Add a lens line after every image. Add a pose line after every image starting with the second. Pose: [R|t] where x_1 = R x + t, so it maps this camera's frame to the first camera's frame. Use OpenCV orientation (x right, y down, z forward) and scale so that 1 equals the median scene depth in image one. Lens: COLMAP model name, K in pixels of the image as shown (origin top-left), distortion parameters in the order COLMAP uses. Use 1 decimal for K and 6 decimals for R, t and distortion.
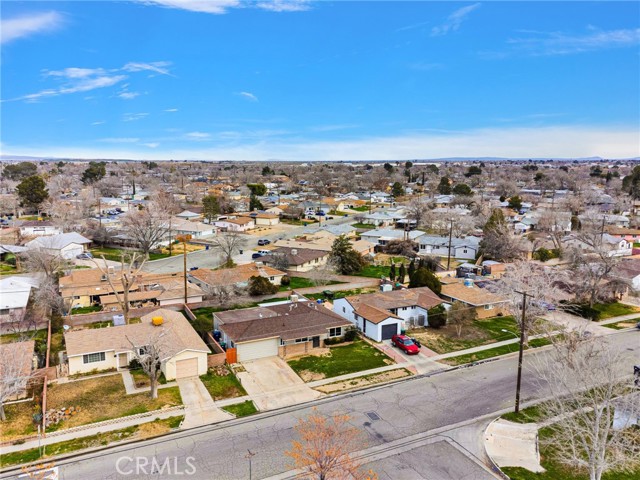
lens RADIAL K [[498.5, 0, 320.0], [0, 498.5, 240.0], [0, 0, 1]] dist [0.010230, 0.000391]
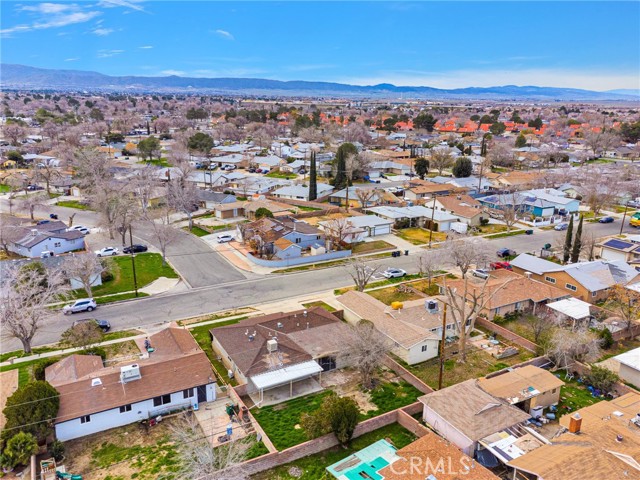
lens RADIAL K [[498.5, 0, 320.0], [0, 498.5, 240.0], [0, 0, 1]] dist [0.010230, 0.000391]
pose [[-0.998450, 0.001285, -0.055632, -0.096713], [-0.022103, 0.908325, 0.417680, -0.420373], [0.051069, 0.418263, -0.906889, 1.939336]]
